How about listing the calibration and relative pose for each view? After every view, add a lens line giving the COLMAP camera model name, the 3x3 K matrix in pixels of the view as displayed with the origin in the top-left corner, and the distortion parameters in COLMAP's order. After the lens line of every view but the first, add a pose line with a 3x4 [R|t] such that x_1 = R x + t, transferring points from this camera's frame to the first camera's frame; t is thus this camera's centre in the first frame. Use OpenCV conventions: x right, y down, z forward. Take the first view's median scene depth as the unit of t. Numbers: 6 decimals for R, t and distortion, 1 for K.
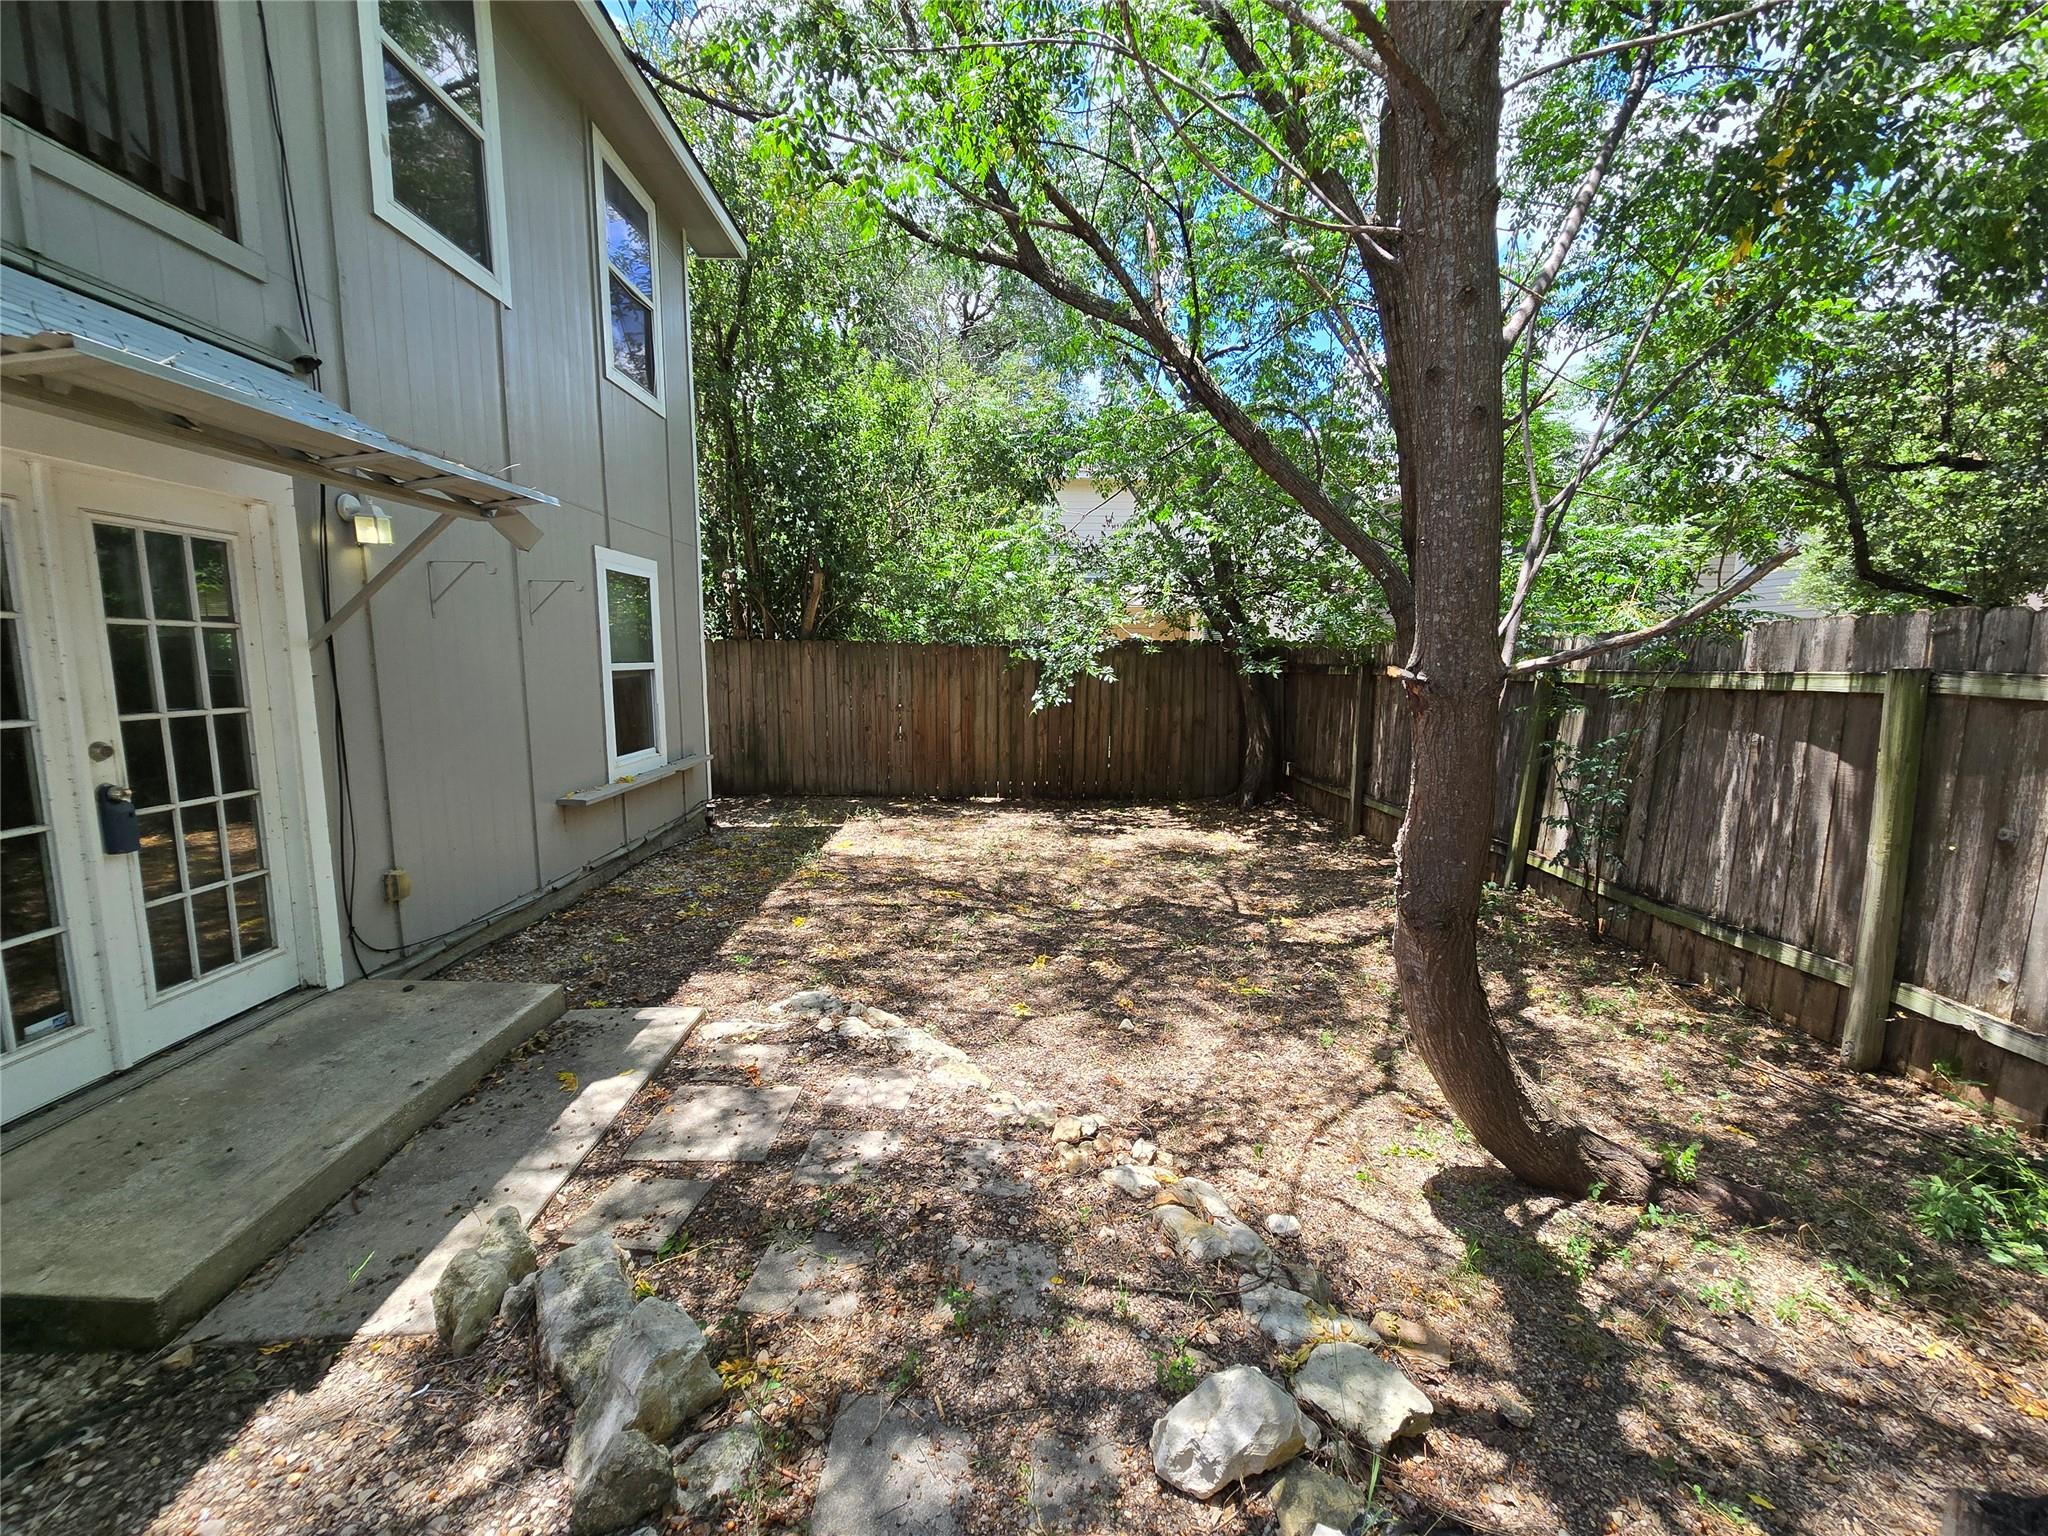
lens RADIAL K [[843.3, 0, 1023.9], [0, 843.3, 769.5], [0, 0, 1]] dist [0.000791, 0.001151]
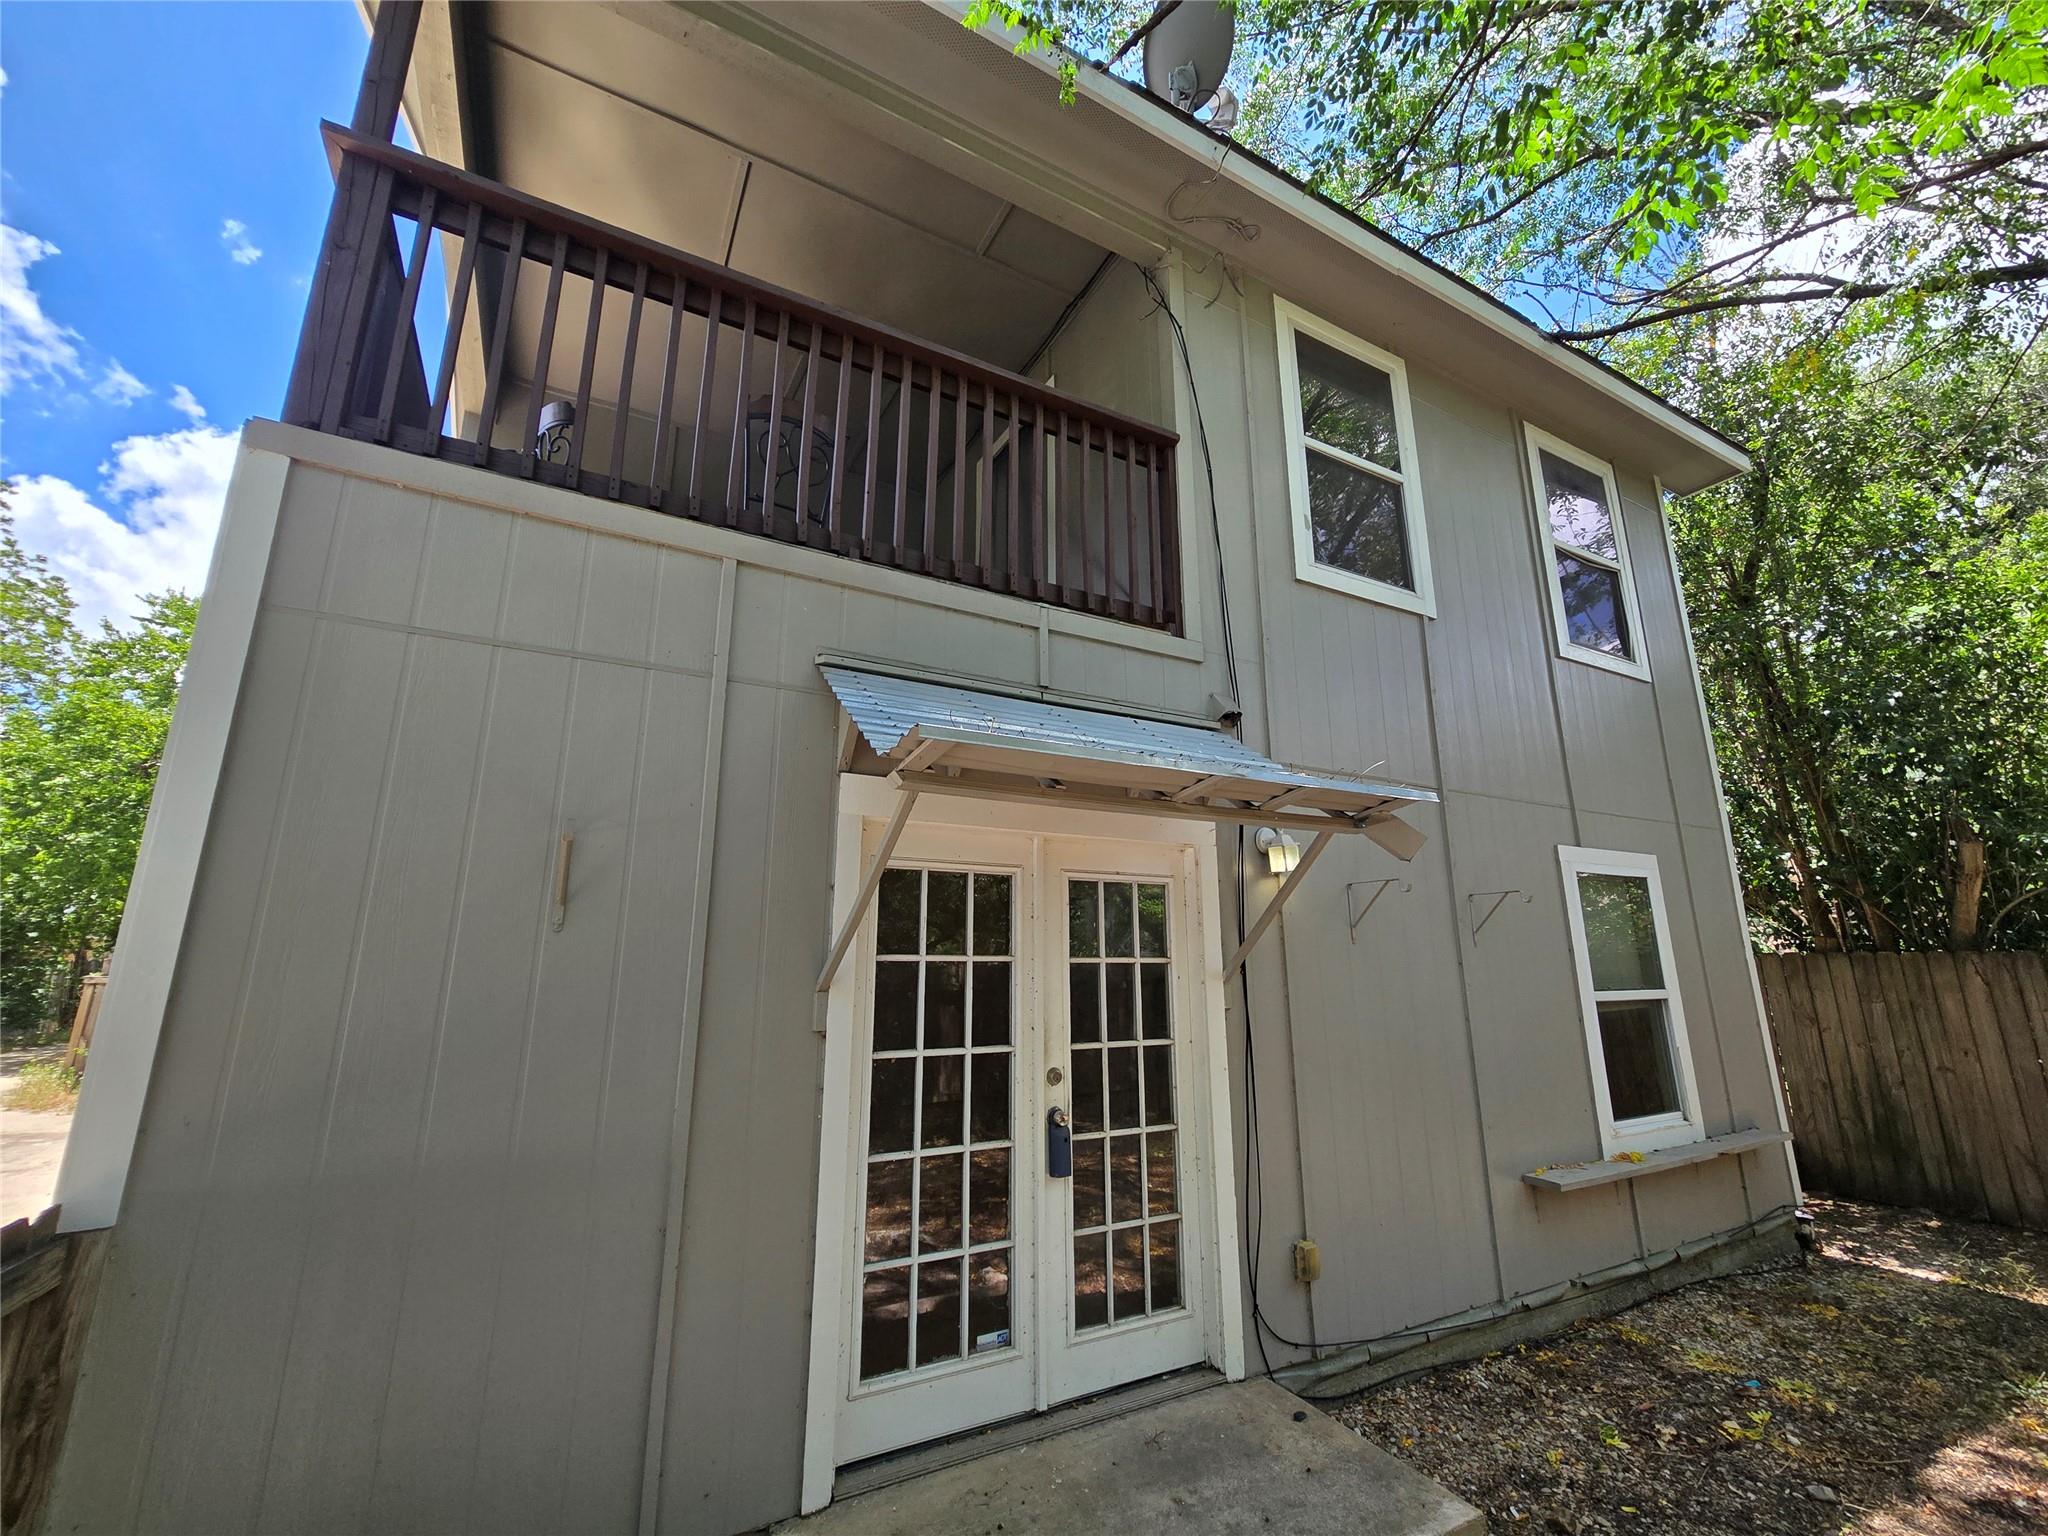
lens RADIAL K [[843.3, 0, 1023.9], [0, 843.3, 770.8], [0, 0, 1]] dist [0.000791, 0.001151]
pose [[0.456912, -0.211029, -0.864117, -0.028344], [-0.112664, 0.949897, -0.291551, -0.055987], [0.882348, 0.230568, 0.410244, 0.290044]]
